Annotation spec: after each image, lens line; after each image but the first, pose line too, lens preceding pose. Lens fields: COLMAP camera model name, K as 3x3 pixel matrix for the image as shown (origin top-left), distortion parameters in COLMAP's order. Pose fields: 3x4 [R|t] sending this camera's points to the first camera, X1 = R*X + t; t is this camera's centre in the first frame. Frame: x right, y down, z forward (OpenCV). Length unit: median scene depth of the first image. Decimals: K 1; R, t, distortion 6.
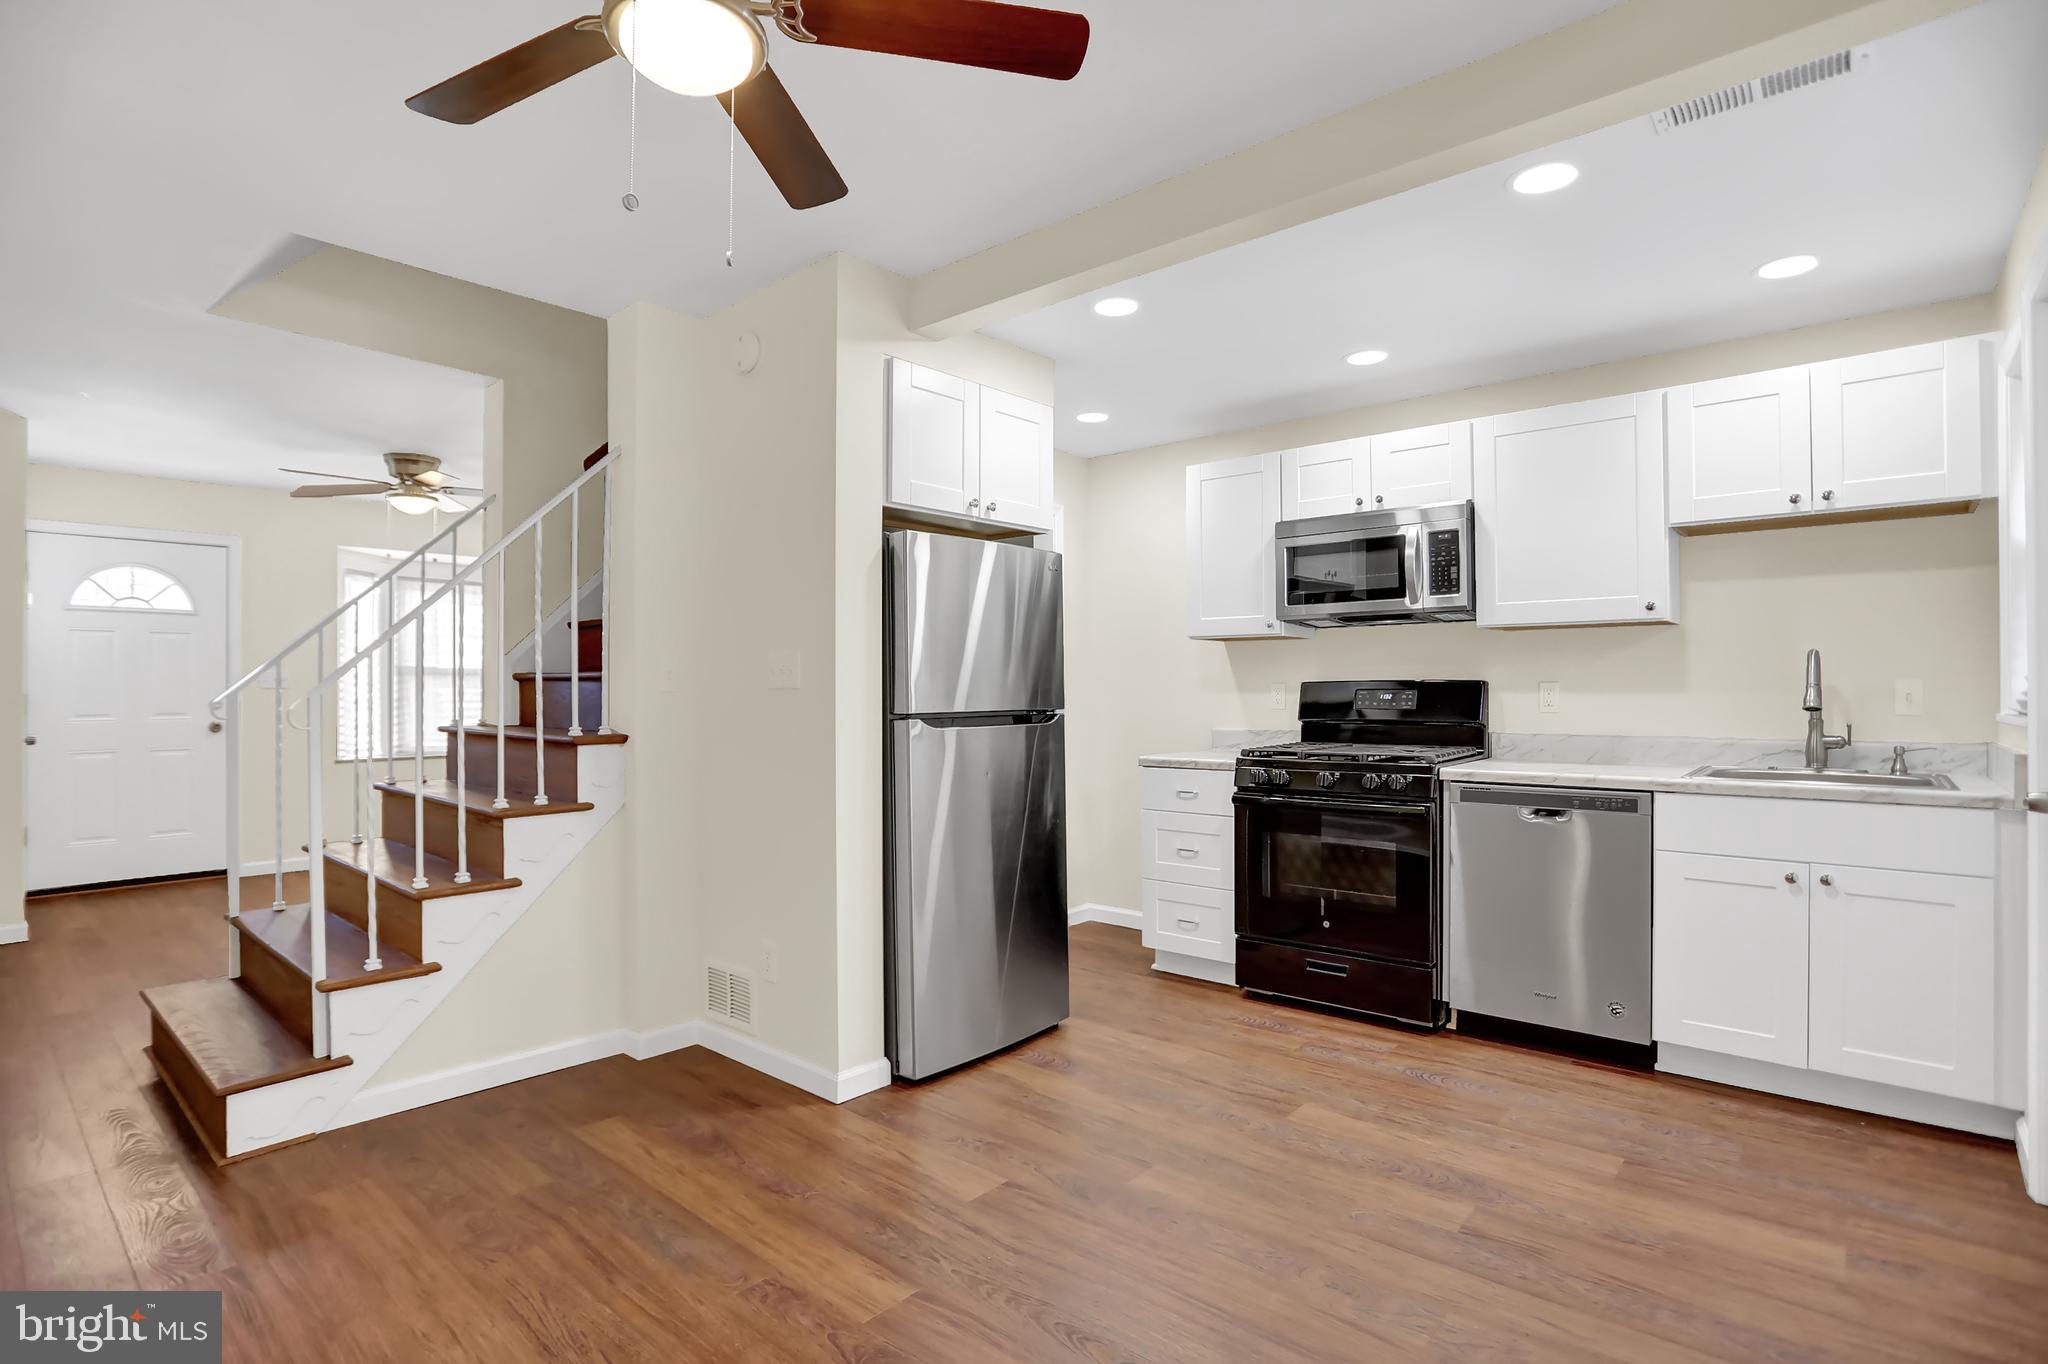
lens RADIAL K [[995.5, 0, 1018.6], [0, 995.5, 678.9], [0, 0, 1]] dist [-0.059200, 0.017177]
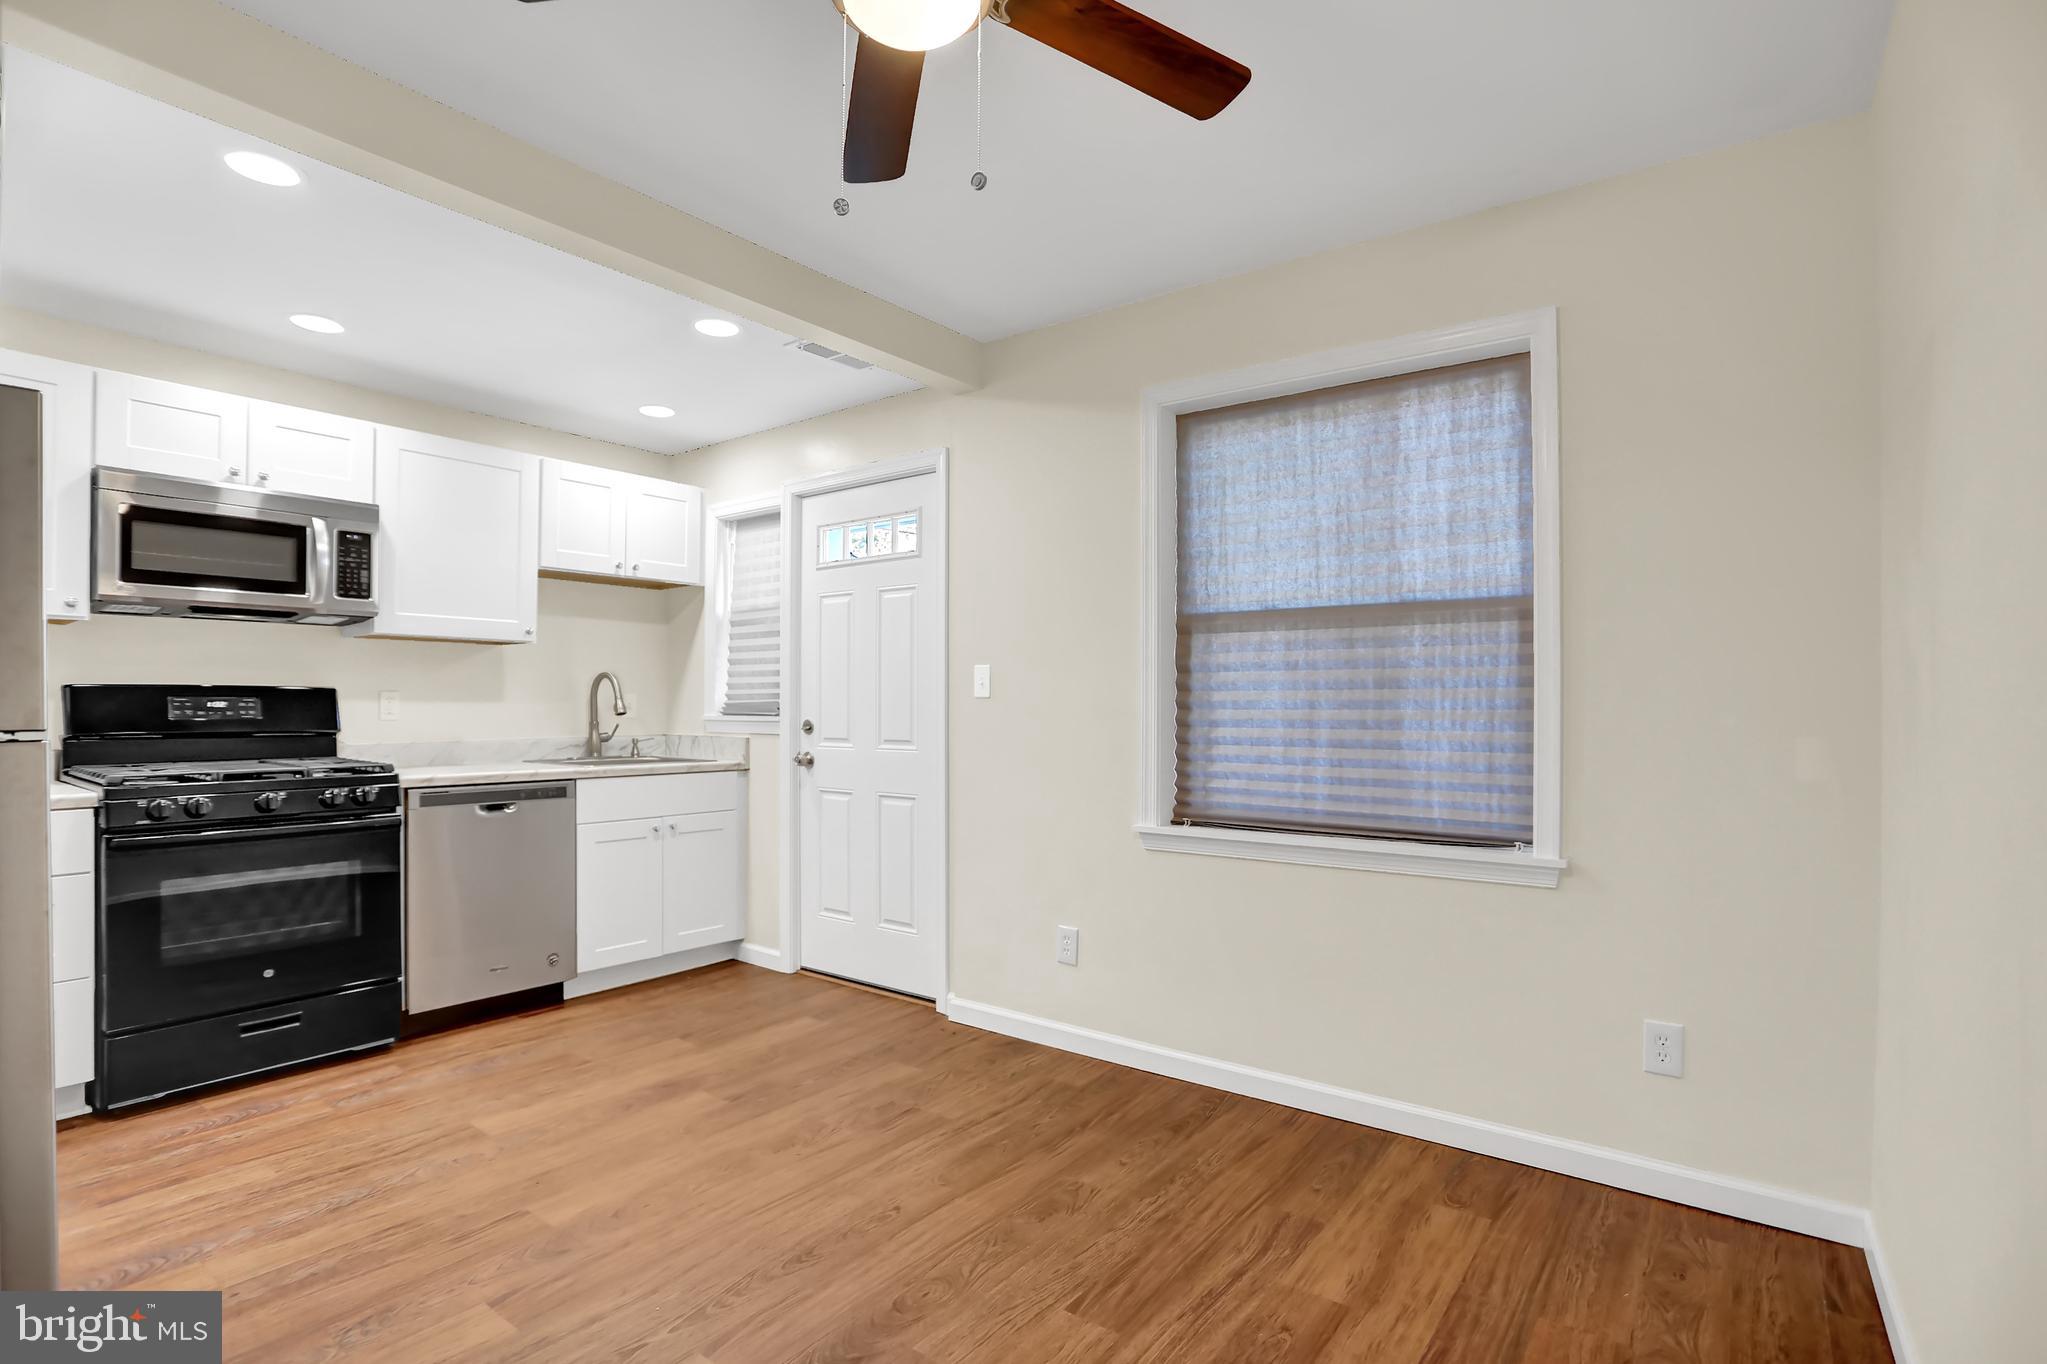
lens RADIAL K [[995.0, 0, 1025.6], [0, 995.0, 693.7], [0, 0, 1]] dist [-0.059200, 0.017177]
pose [[-0.079910, 0.015356, 0.996684, -0.655343], [-0.014600, 0.999756, -0.016574, 0.015884], [-0.996695, -0.015877, -0.079666, 0.494649]]
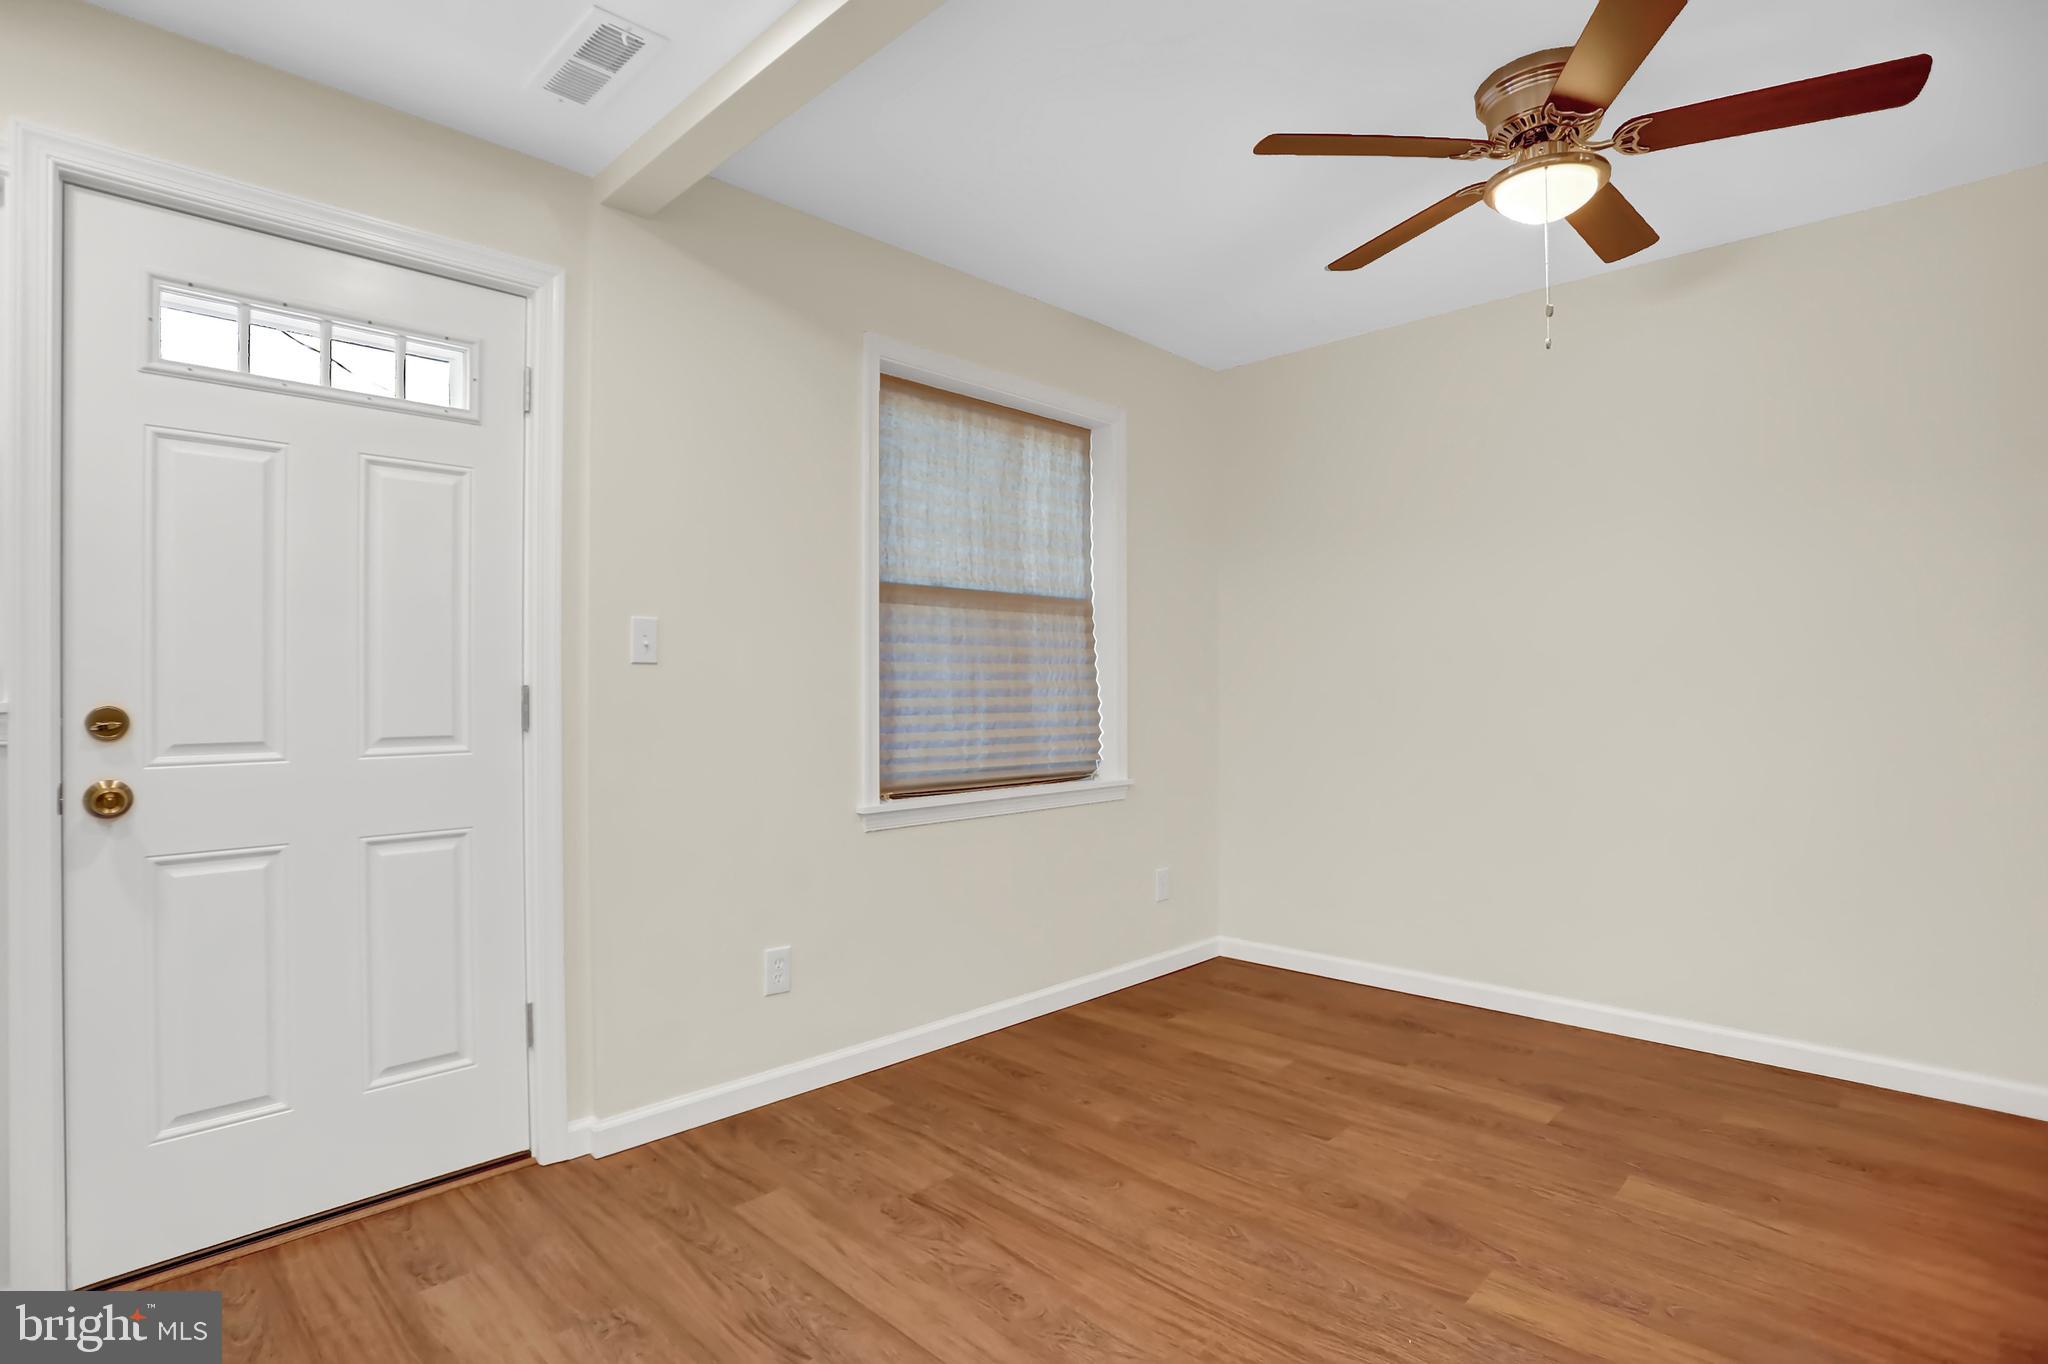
lens RADIAL K [[995.5, 0, 1043.3], [0, 995.5, 683.4], [0, 0, 1]] dist [-0.059200, 0.017177]
pose [[-0.998514, 0.007064, 0.054028, 0.153966], [0.006294, 0.999876, -0.014421, 0.031206], [-0.054124, -0.014060, -0.998435, 1.235078]]
